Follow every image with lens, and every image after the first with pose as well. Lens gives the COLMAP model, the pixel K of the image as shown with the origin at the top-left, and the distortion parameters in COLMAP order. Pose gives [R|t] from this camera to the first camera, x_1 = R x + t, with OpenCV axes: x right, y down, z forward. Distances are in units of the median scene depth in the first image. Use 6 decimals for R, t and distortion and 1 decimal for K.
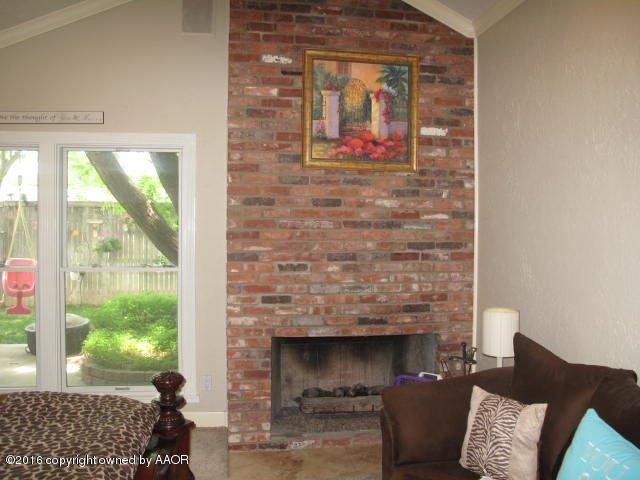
lens RADIAL K [[537.8, 0, 320.6], [0, 537.8, 238.0], [0, 0, 1]] dist [-0.141726, 0.105490]
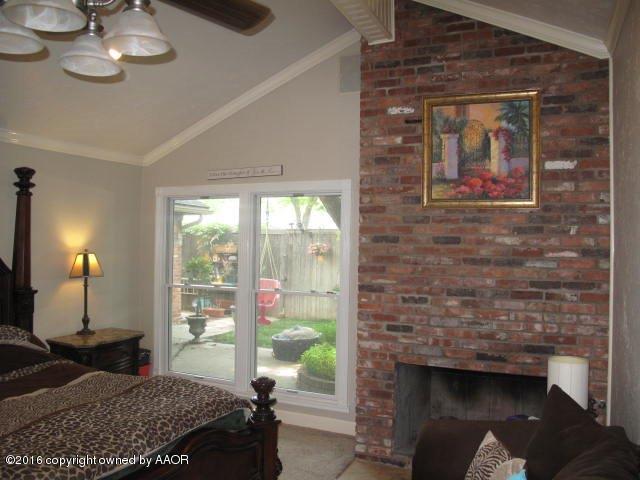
lens RADIAL K [[537.8, 0, 320.2], [0, 537.8, 240.1], [0, 0, 1]] dist [-0.141726, 0.105490]
pose [[0.840772, 0.001861, -0.541386, 0.369156], [-0.021847, 0.999296, -0.030493, -0.028752], [0.540948, 0.037465, 0.840221, -0.013729]]
